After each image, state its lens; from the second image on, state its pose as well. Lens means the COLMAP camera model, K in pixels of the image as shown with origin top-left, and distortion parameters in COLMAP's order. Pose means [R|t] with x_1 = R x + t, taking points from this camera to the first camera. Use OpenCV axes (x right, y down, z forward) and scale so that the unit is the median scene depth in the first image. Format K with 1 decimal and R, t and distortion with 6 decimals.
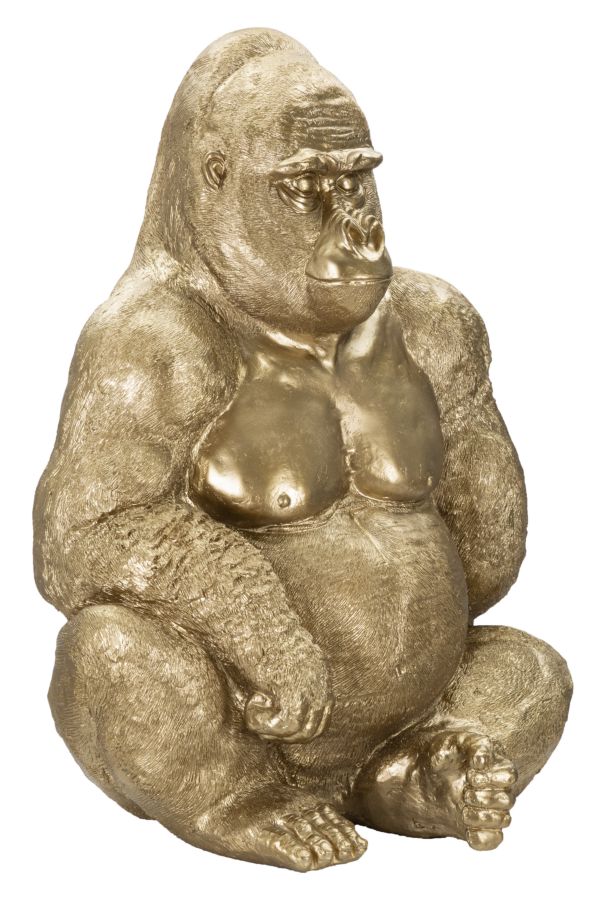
lens RADIAL K [[2725.0, 0, 300.6], [0, 2725.0, 452.1], [0, 0, 1]] dist [0.408831, 0.000000]
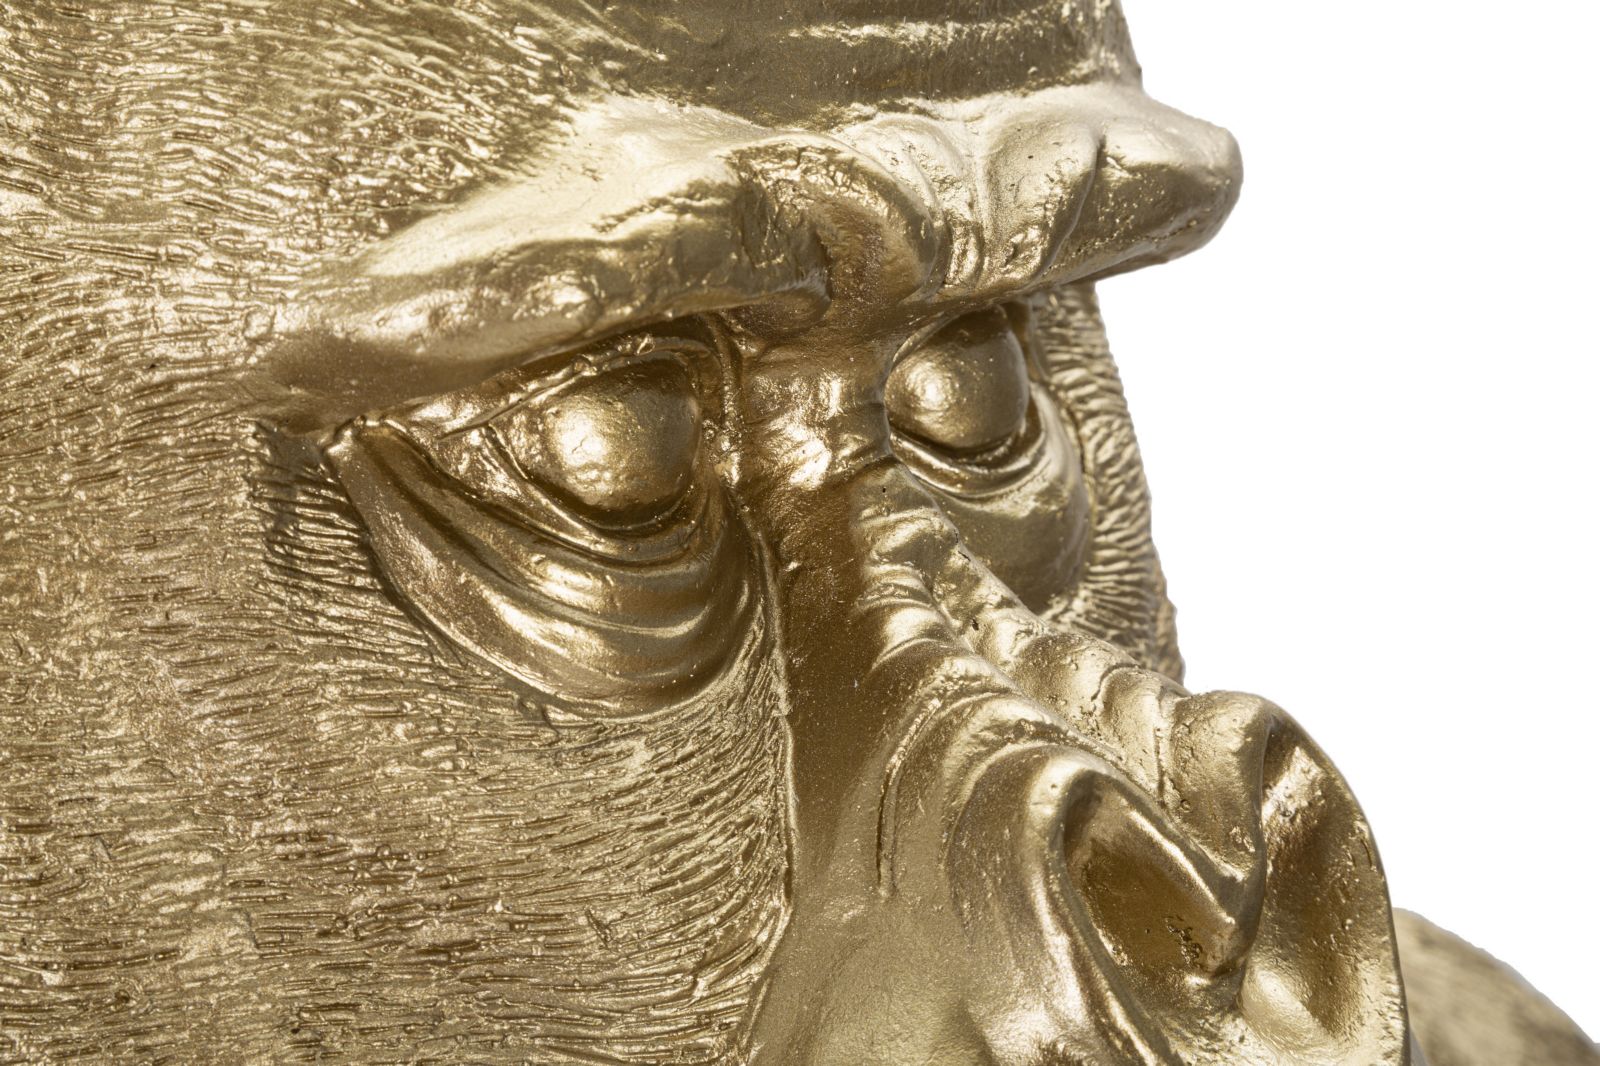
lens RADIAL K [[4844.5, 0, 801.2], [0, 4844.5, 532.0], [0, 0, 1]] dist [0.408831, 0.000000]
pose [[0.994603, -0.045609, 0.093187, -0.008817], [0.048659, 0.998343, -0.030724, -0.087756], [-0.091631, 0.035093, 0.995174, 0.808712]]
